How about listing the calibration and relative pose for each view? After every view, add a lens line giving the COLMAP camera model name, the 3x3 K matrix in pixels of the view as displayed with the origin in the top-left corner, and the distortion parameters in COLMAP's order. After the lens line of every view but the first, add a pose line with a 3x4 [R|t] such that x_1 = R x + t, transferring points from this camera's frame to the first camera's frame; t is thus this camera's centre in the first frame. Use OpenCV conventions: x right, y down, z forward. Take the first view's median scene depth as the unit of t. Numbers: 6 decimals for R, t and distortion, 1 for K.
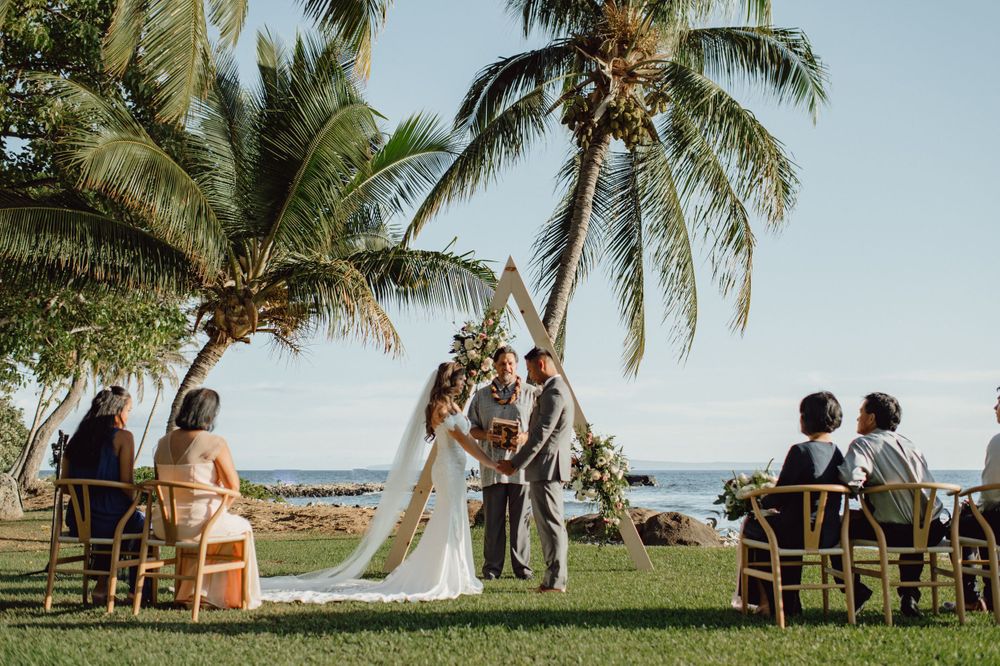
lens RADIAL K [[1024.9, 0, 500.4], [0, 1024.9, 332.5], [0, 0, 1]] dist [0.002913, 0.000000]
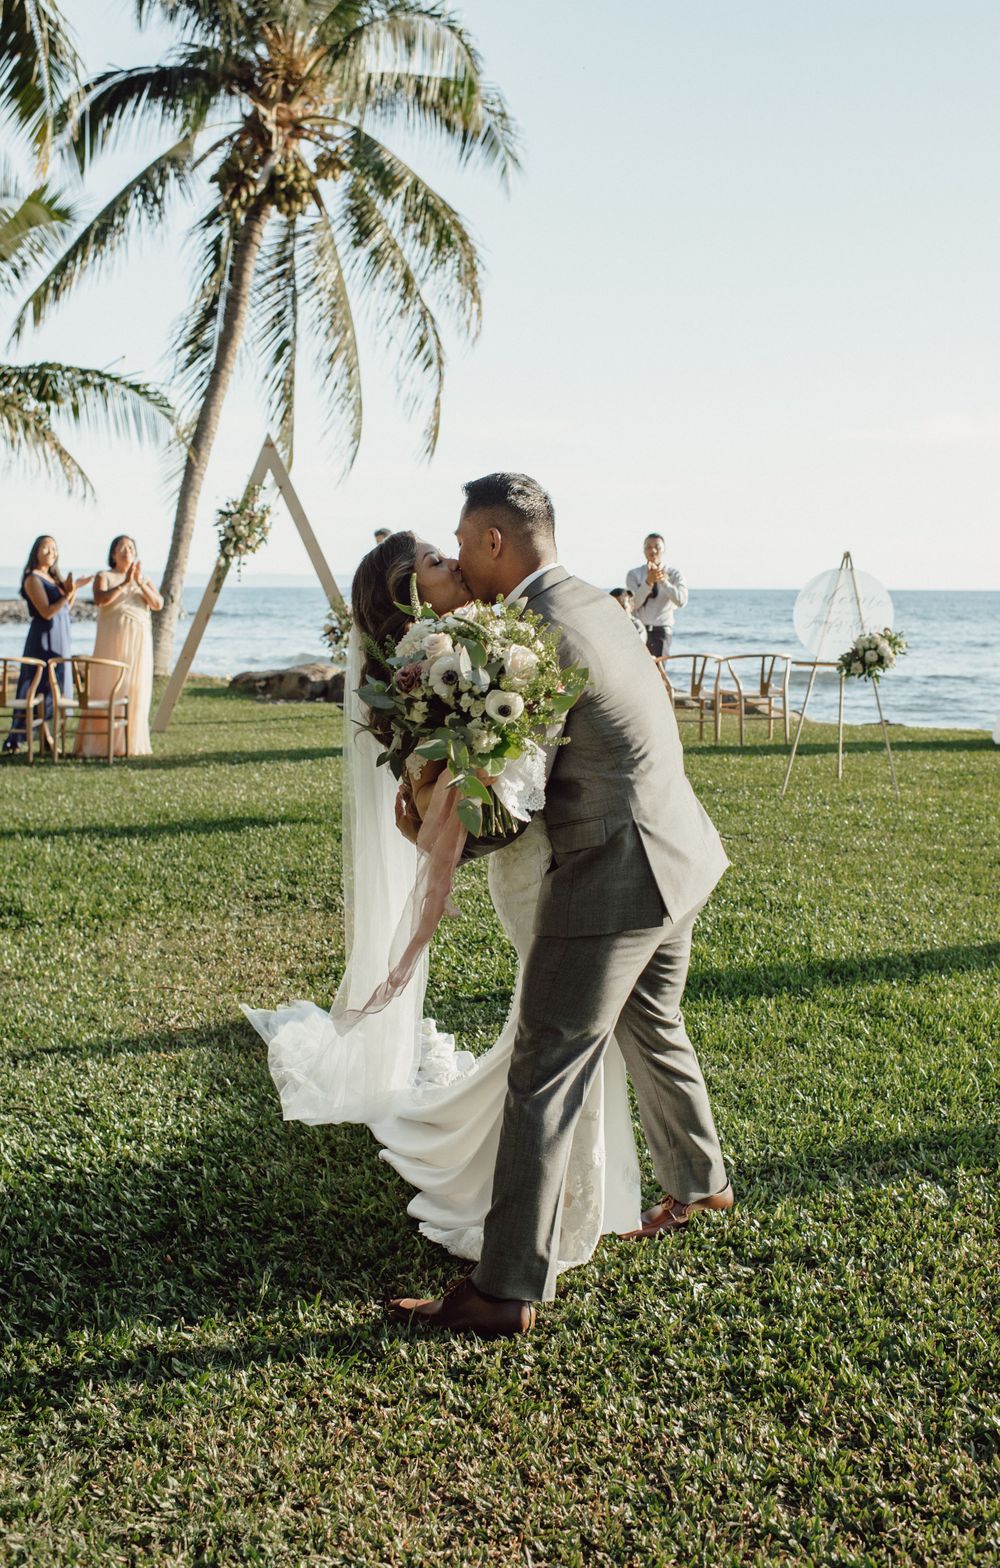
lens RADIAL K [[1596.7, 0, 499.1], [0, 1596.7, 784.4], [0, 0, 1]] dist [0.021039, 0.000000]
pose [[0.942238, -0.048036, 0.331481, -0.164689], [-0.035199, 0.969982, 0.240617, -0.061468], [-0.333089, -0.238386, 0.912263, -0.318042]]
